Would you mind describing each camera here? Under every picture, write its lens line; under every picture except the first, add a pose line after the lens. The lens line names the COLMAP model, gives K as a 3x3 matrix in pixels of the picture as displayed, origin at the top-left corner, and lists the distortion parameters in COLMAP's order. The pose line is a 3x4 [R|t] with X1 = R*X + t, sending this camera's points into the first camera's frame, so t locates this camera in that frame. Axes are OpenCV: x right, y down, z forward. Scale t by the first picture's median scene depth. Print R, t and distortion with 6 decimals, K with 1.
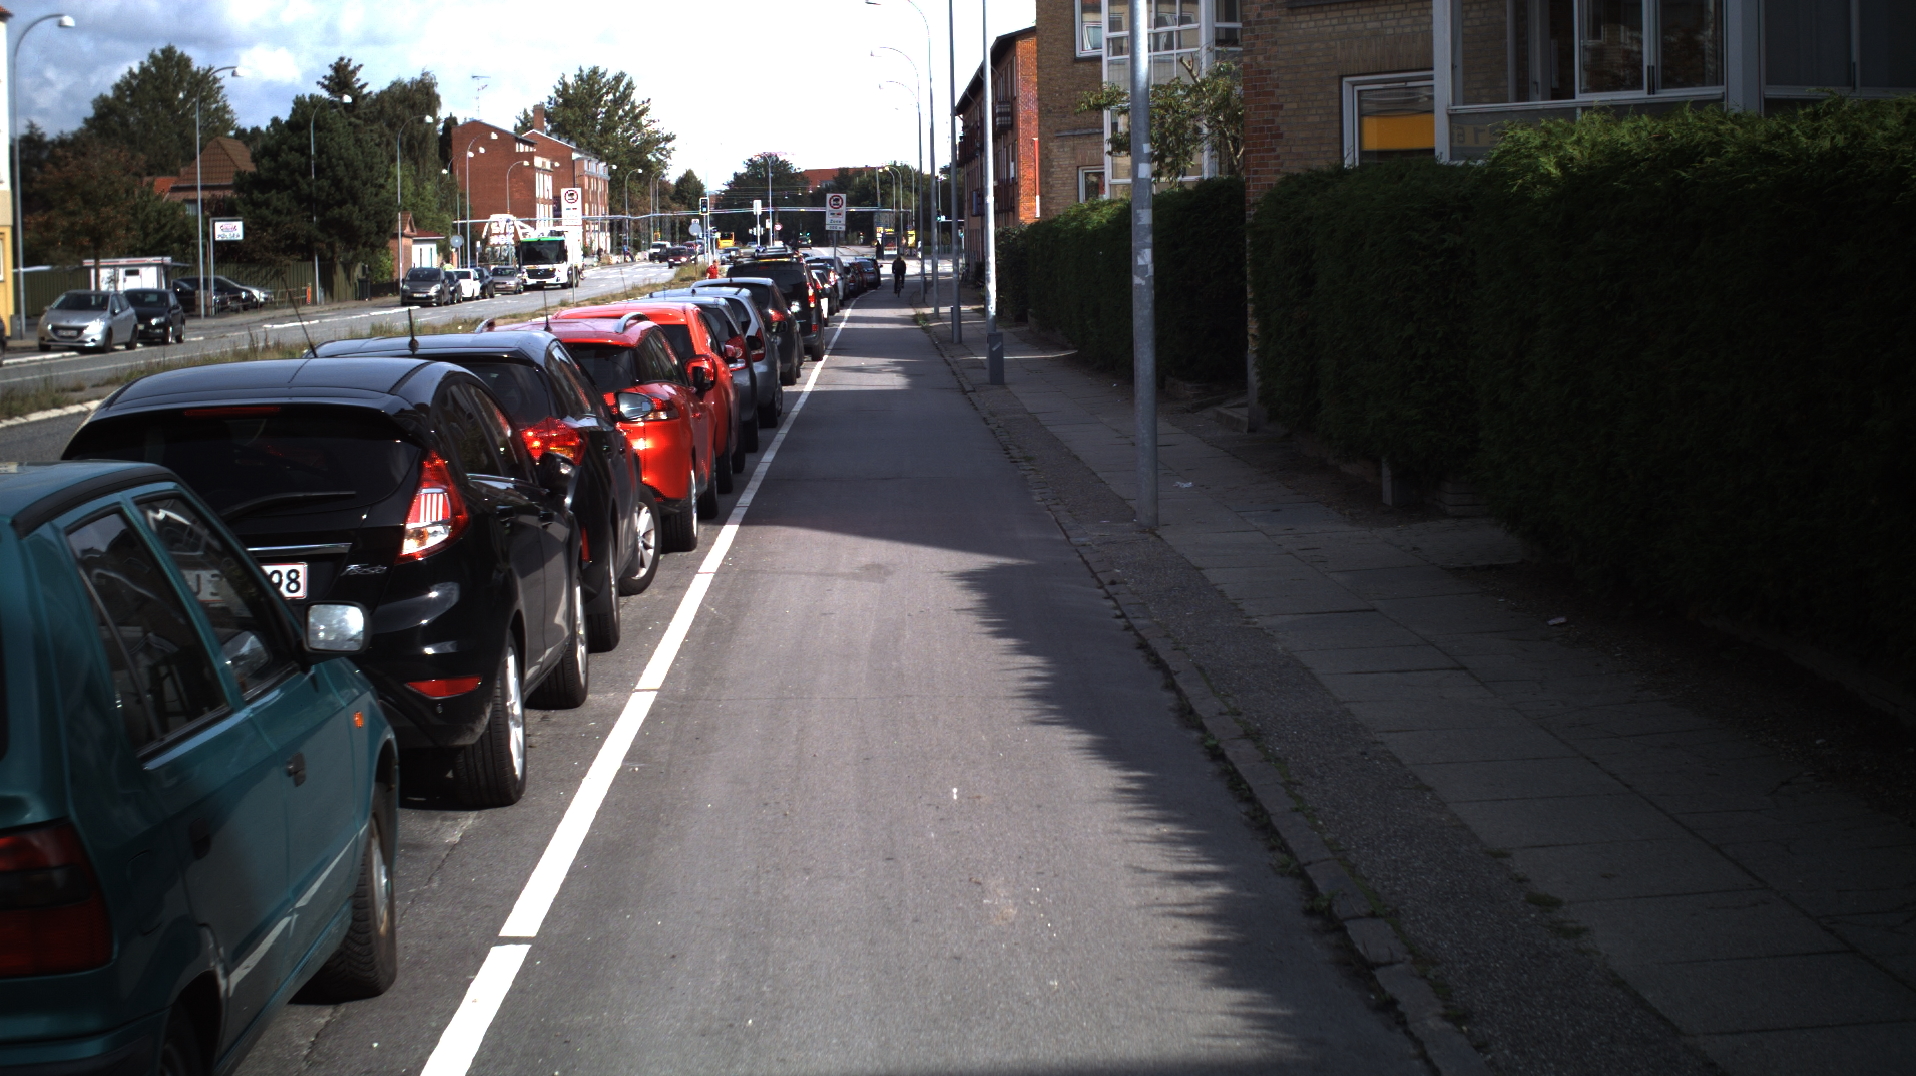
lens RADIAL K [[3412.6, 0, 958.0], [0, 3412.6, 538.0], [0, 0, 1]] dist [-0.298694, 0.431885]
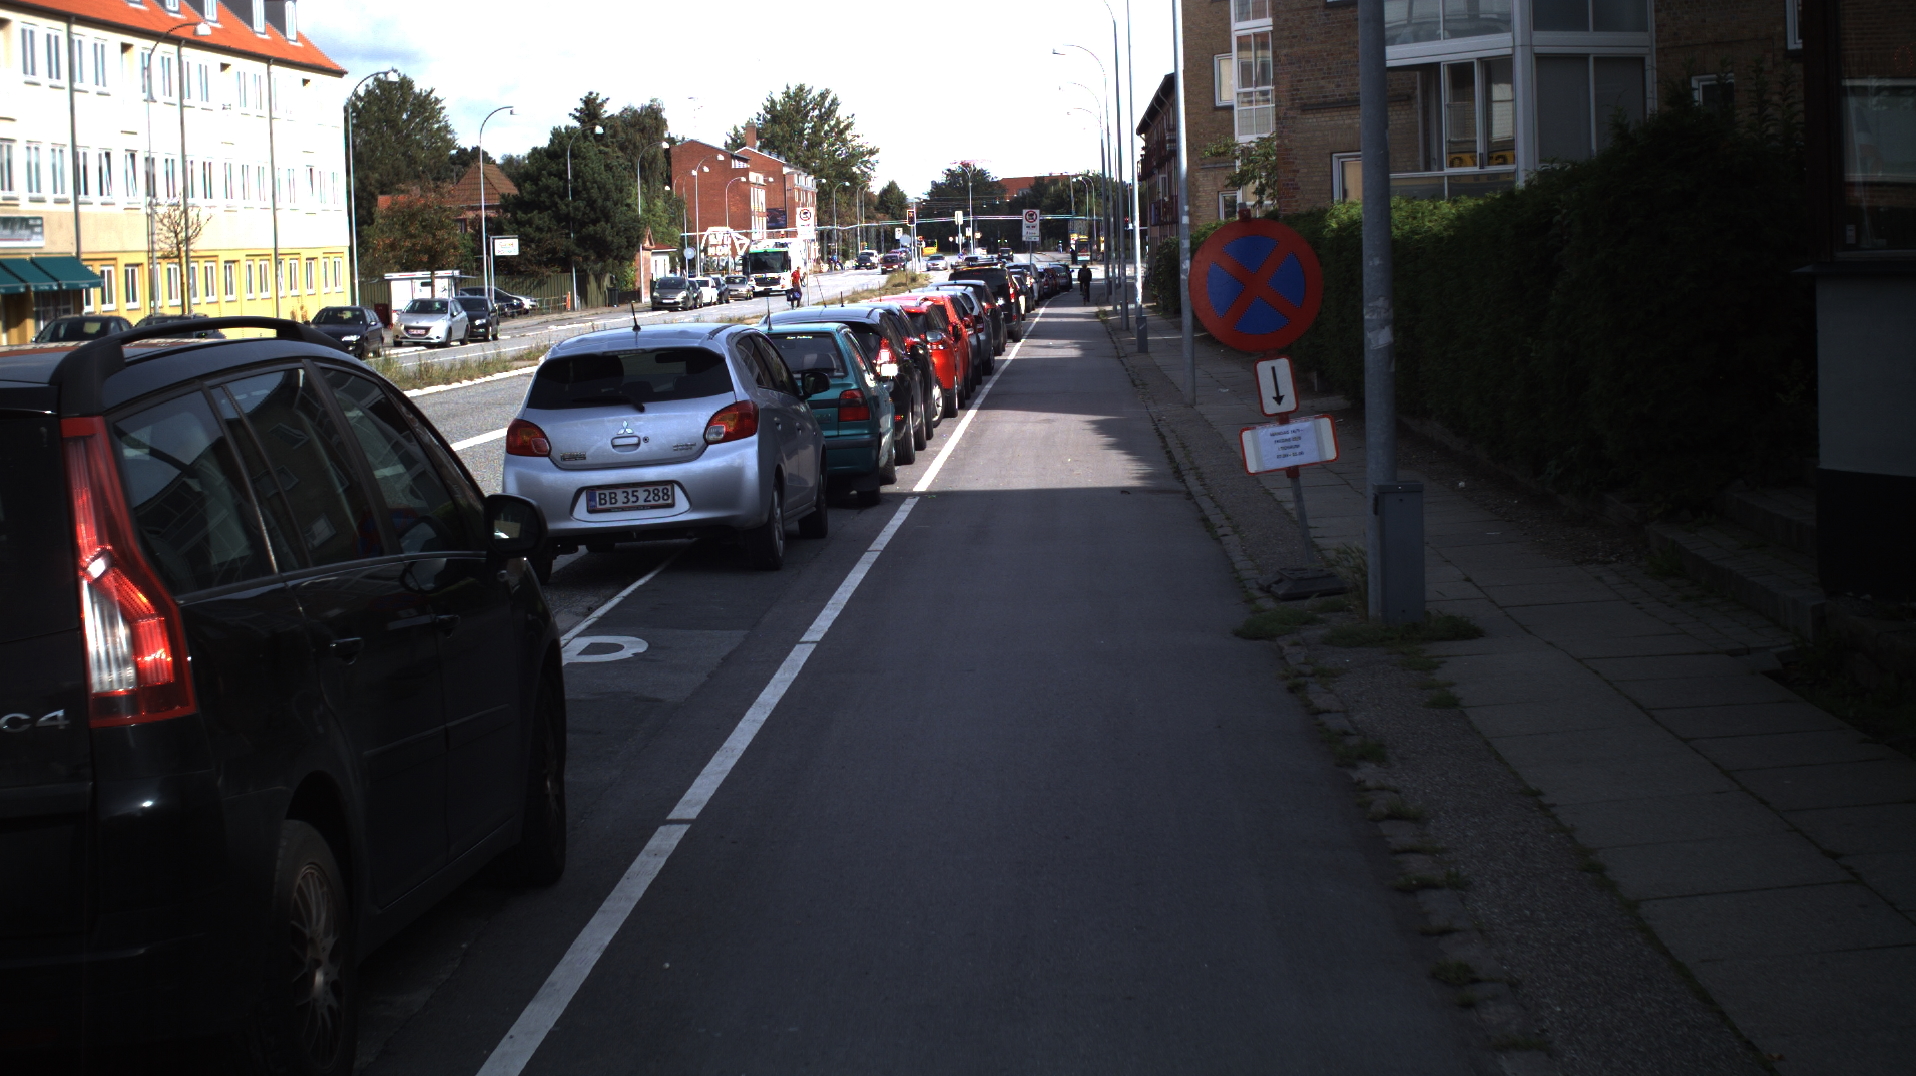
lens RADIAL K [[3412.6, 0, 958.0], [0, 3412.6, 538.0], [0, 0, 1]] dist [-0.298694, 0.431885]
pose [[0.998211, -0.010311, -0.058888, 0.005422], [0.010223, 0.999946, -0.001787, 0.010784], [0.058903, 0.001182, 0.998263, -0.134836]]
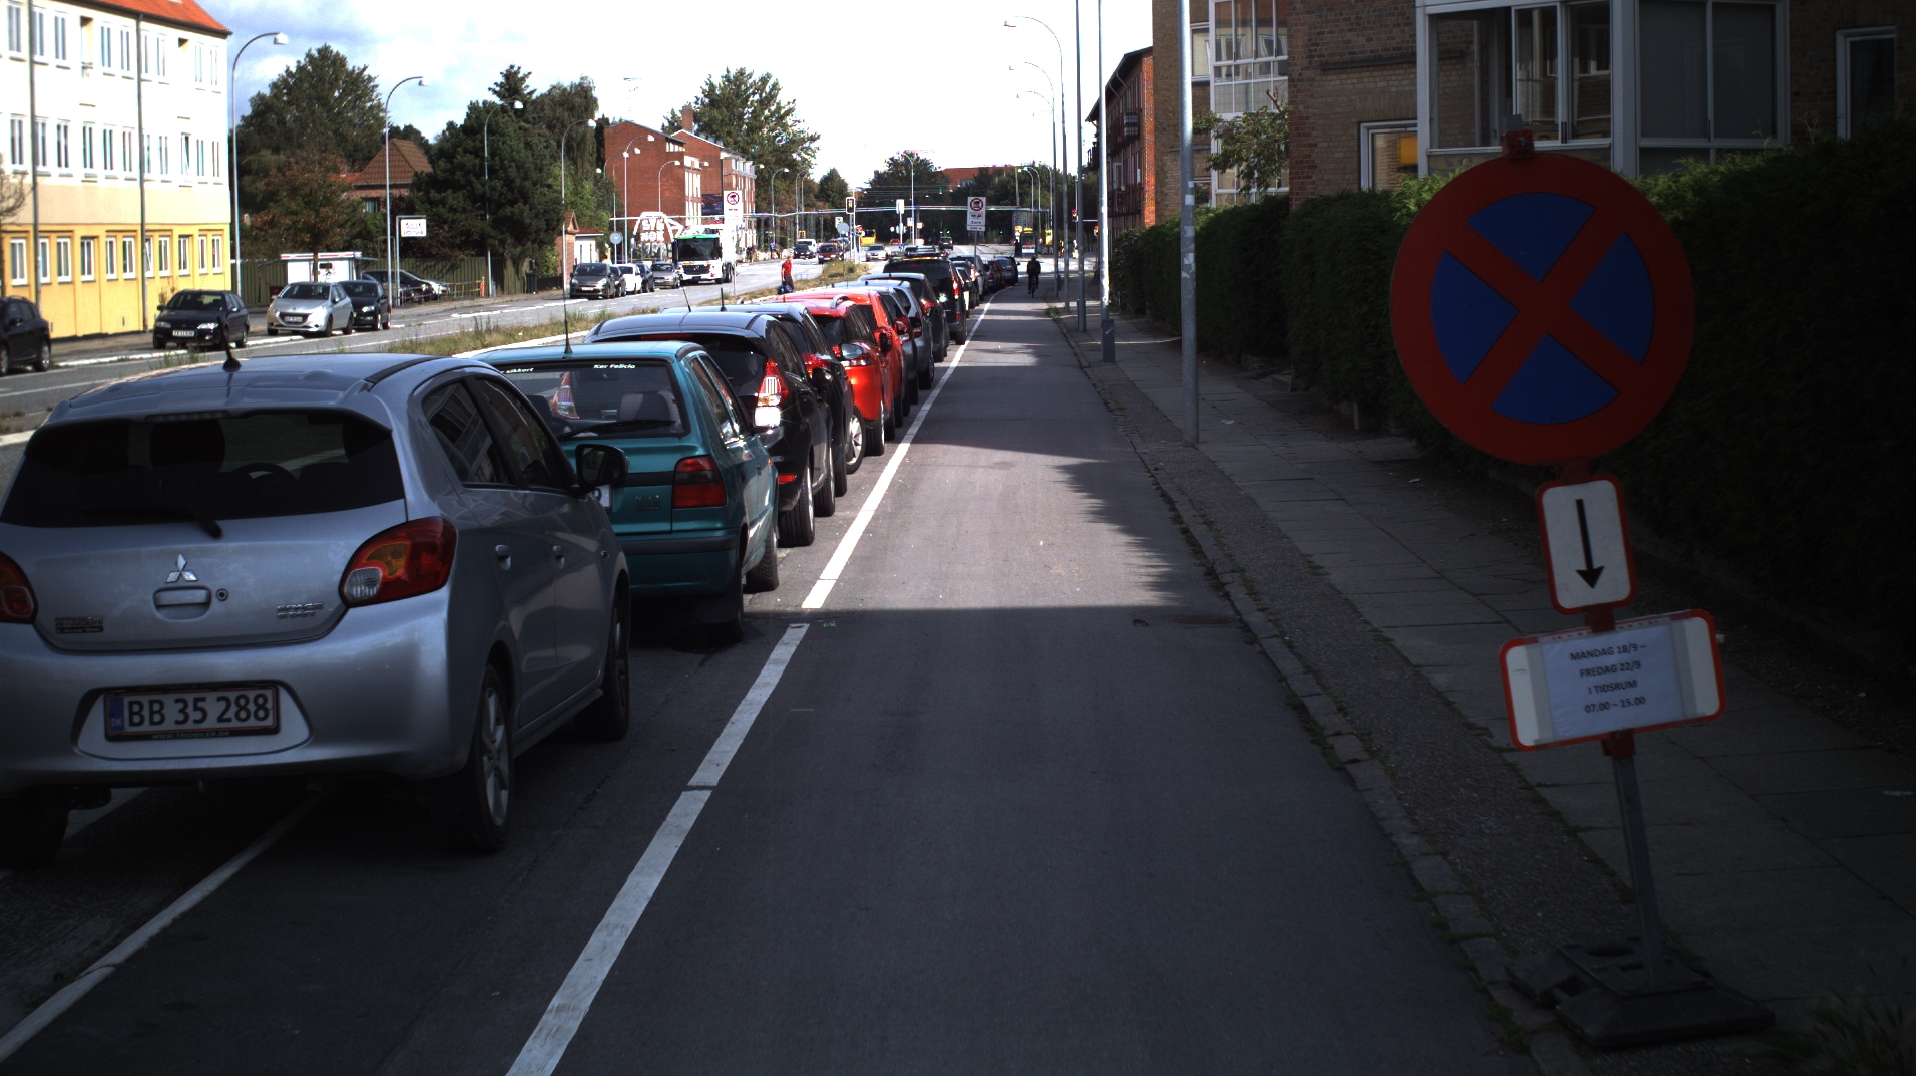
lens RADIAL K [[3412.6, 0, 958.0], [0, 3412.6, 538.0], [0, 0, 1]] dist [-0.298694, 0.431885]
pose [[0.999162, 0.006818, -0.040370, 0.002214], [-0.006793, 0.999977, 0.000772, 0.005369], [0.040375, -0.000497, 0.999184, -0.067456]]
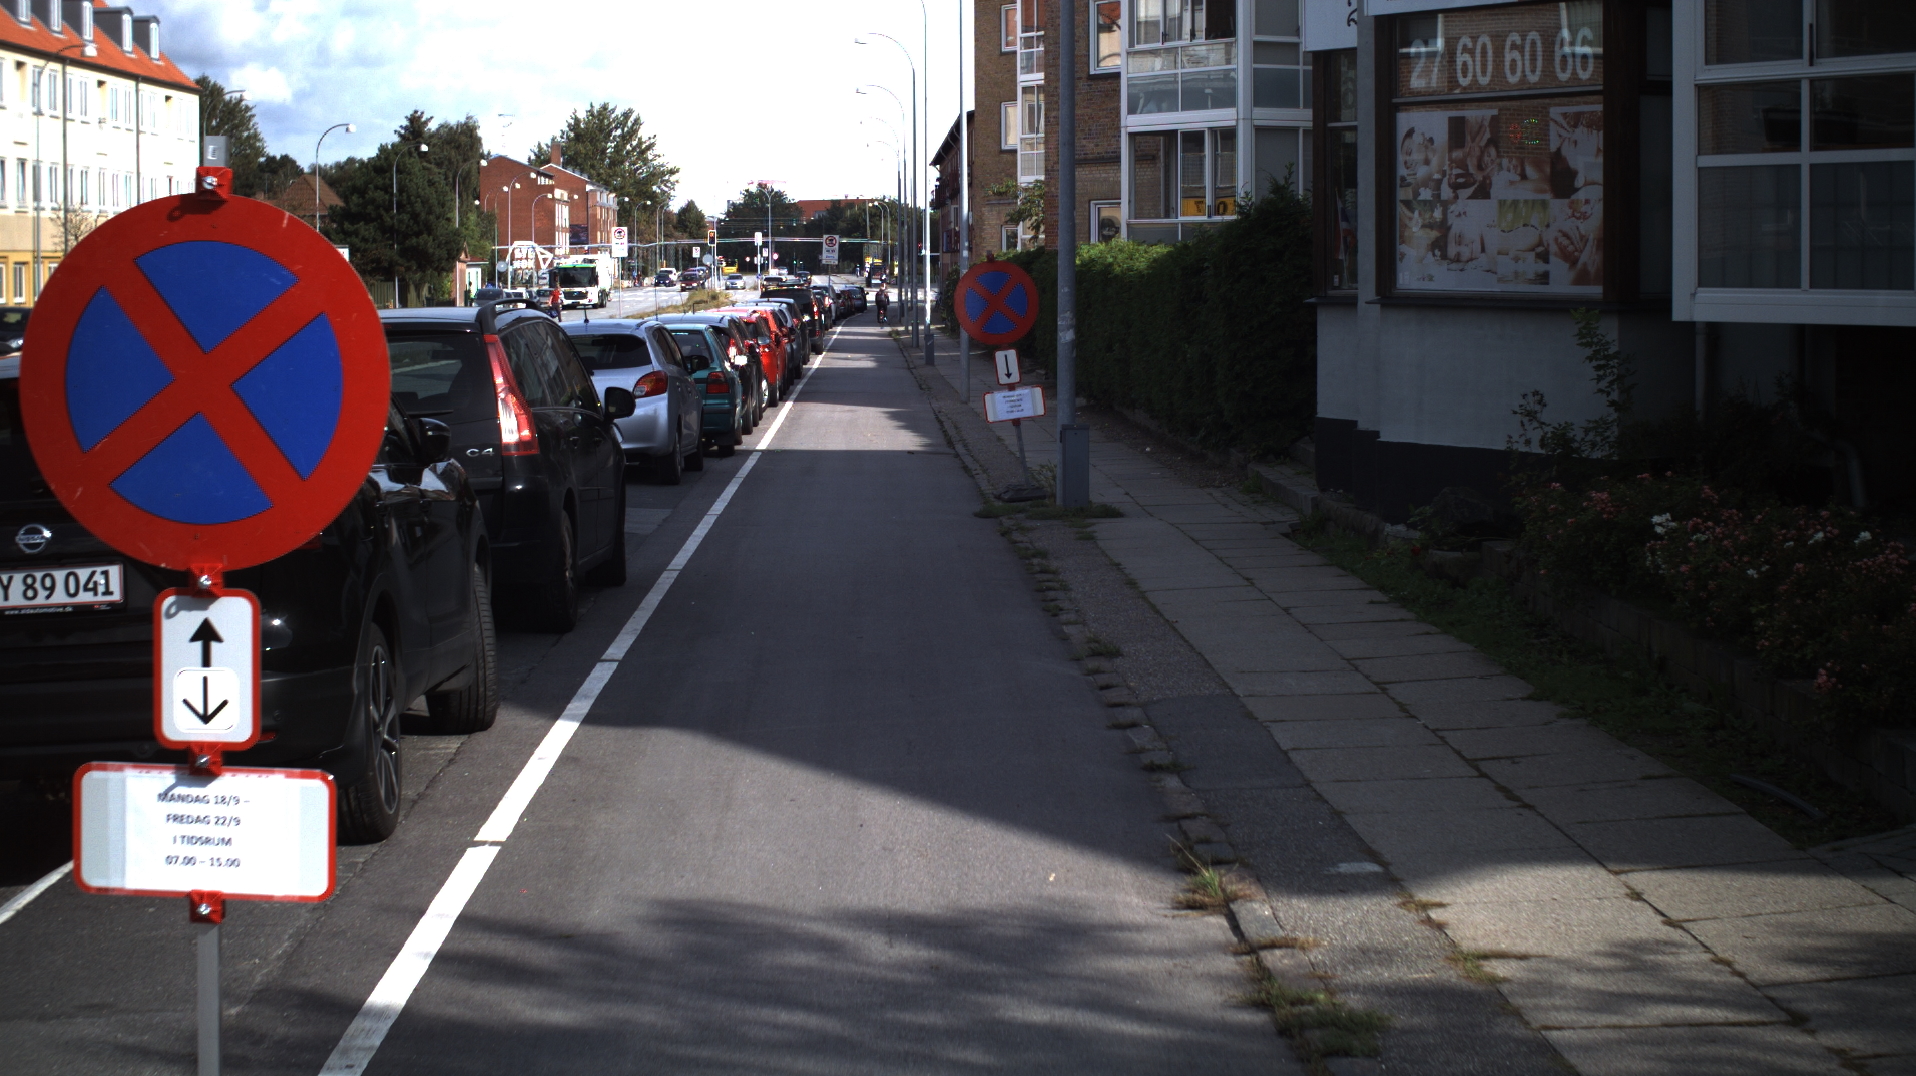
lens RADIAL K [[3412.6, 0, 958.0], [0, 3412.6, 538.0], [0, 0, 1]] dist [-0.298694, 0.431885]
pose [[0.999883, 0.014797, 0.003858, 0.006256], [-0.014764, 0.999855, -0.008539, 0.016433], [-0.003983, 0.008481, 0.999956, -0.203267]]
